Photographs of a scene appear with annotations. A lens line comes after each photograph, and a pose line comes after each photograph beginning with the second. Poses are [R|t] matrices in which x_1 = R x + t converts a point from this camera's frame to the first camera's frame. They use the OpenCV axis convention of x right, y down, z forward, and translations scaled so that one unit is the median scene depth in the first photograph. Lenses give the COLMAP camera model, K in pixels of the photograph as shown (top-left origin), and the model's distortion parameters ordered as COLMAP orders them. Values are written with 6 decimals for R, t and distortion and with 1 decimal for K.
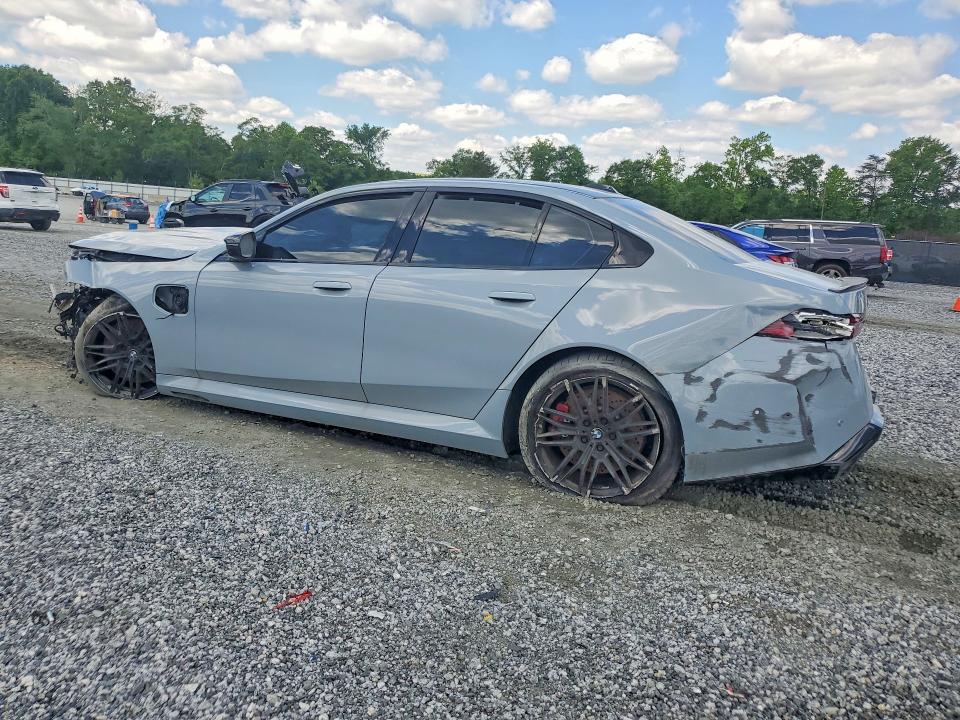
lens RADIAL K [[786.2, 0, 480.0], [0, 786.2, 360.0], [0, 0, 1]] dist [-0.008706, -0.009177]
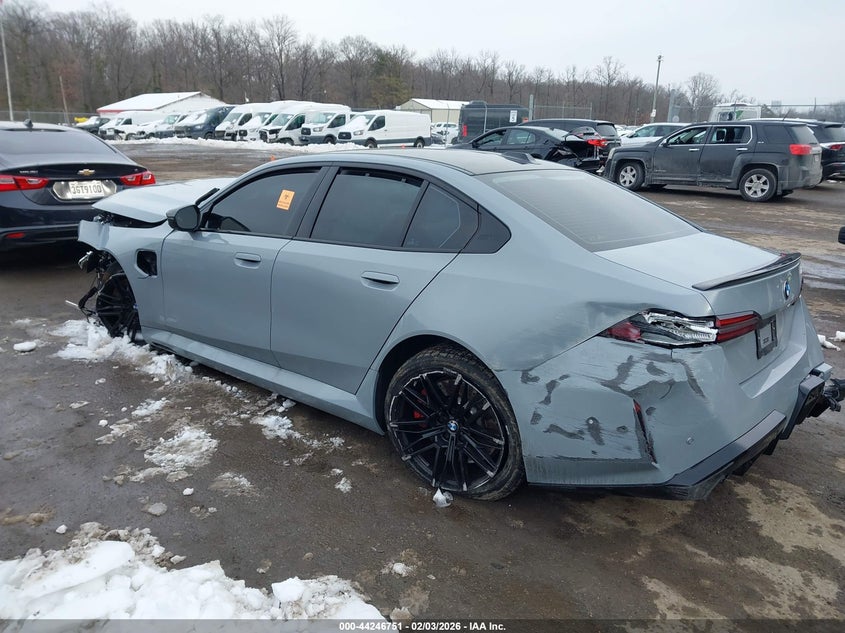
lens RADIAL K [[692.0, 0, 422.5], [0, 692.0, 316.5], [0, 0, 1]] dist [-0.008706, -0.009177]
pose [[0.954570, 0.040992, -0.295153, 0.391948], [-0.017671, 0.996537, 0.081253, -0.114089], [0.297462, -0.072346, 0.951989, 0.188089]]
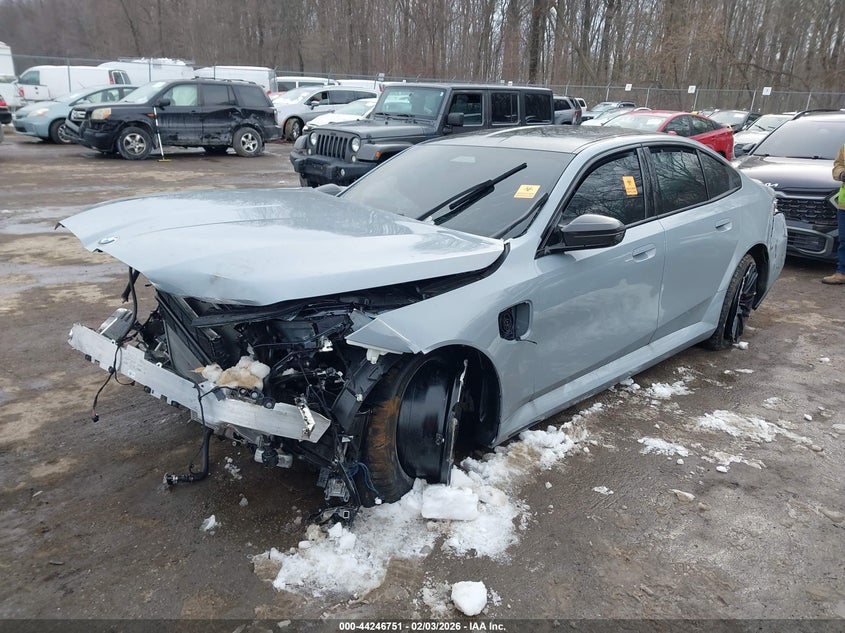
lens RADIAL K [[692.0, 0, 422.5], [0, 692.0, 316.5], [0, 0, 1]] dist [-0.008706, -0.009177]
pose [[0.383695, -0.326246, 0.863911, -1.354462], [0.162049, 0.944786, 0.284815, -0.385041], [-0.909130, 0.030714, 0.415377, 1.065104]]
